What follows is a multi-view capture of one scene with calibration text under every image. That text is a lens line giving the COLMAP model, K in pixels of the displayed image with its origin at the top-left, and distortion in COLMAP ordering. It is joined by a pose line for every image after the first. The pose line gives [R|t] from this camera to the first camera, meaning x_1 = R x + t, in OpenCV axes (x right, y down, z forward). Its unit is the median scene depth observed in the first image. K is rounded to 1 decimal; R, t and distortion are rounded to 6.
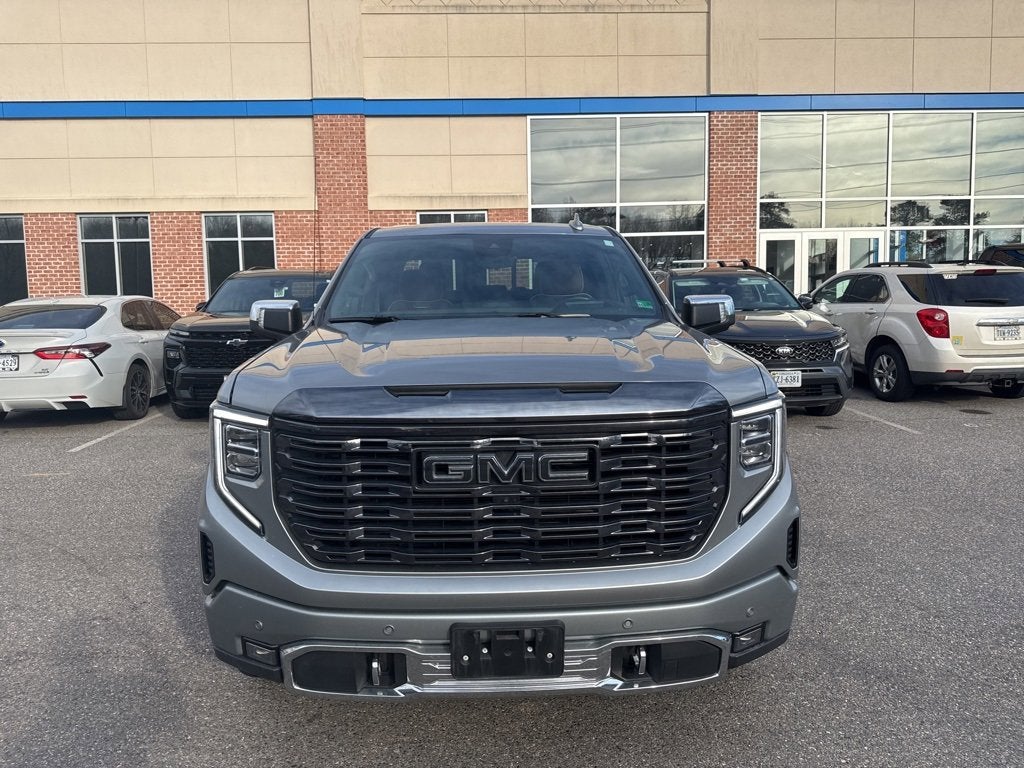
lens RADIAL K [[730.2, 0, 529.7], [0, 730.2, 394.3], [0, 0, 1]] dist [0.047774, -0.054907]
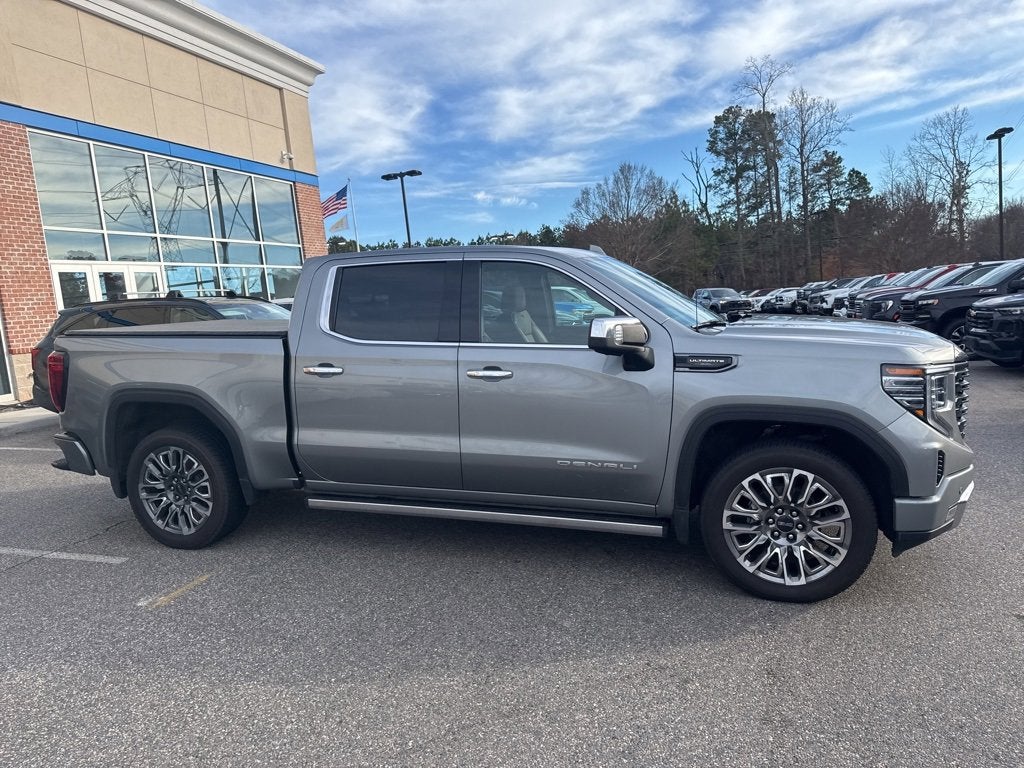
lens RADIAL K [[730.2, 0, 511.9], [0, 730.2, 390.2], [0, 0, 1]] dist [0.047774, -0.054907]
pose [[0.337839, -0.126373, 0.932681, -0.355037], [0.181282, 0.981127, 0.067273, -0.032183], [-0.923581, 0.146351, 0.354373, 0.209366]]
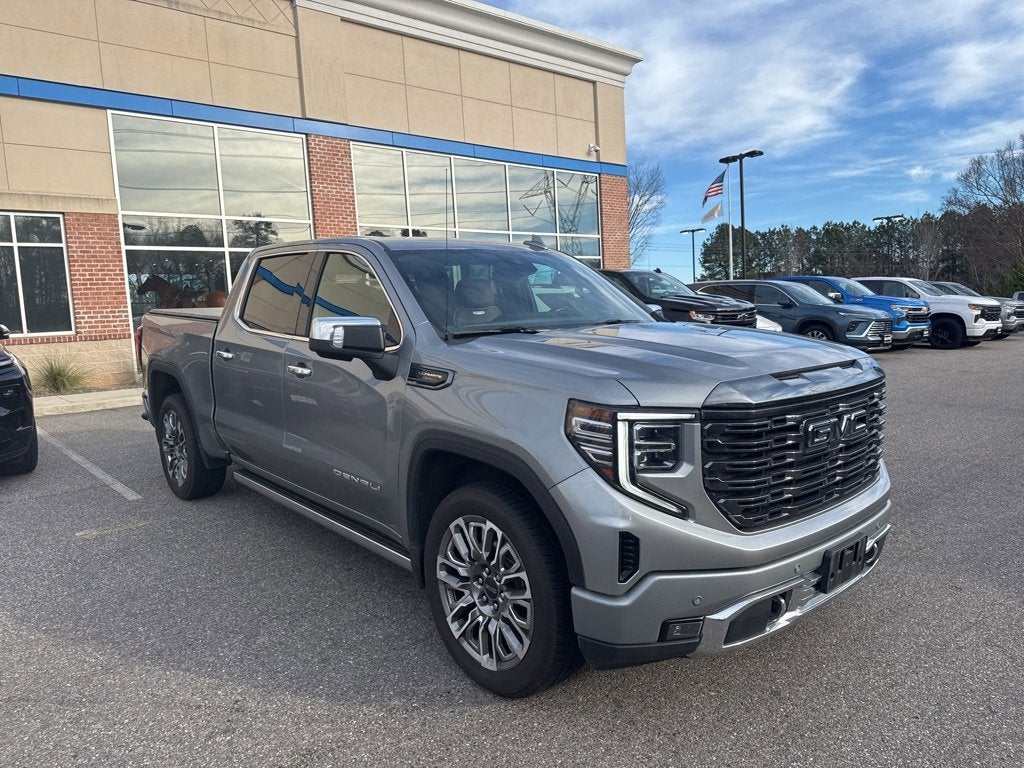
lens RADIAL K [[730.2, 0, 520.3], [0, 730.2, 387.4], [0, 0, 1]] dist [0.047774, -0.054907]
pose [[0.773373, -0.083905, 0.628374, -0.199552], [0.106572, 0.994304, 0.001602, -0.005474], [-0.624929, 0.065728, 0.777910, 0.046295]]
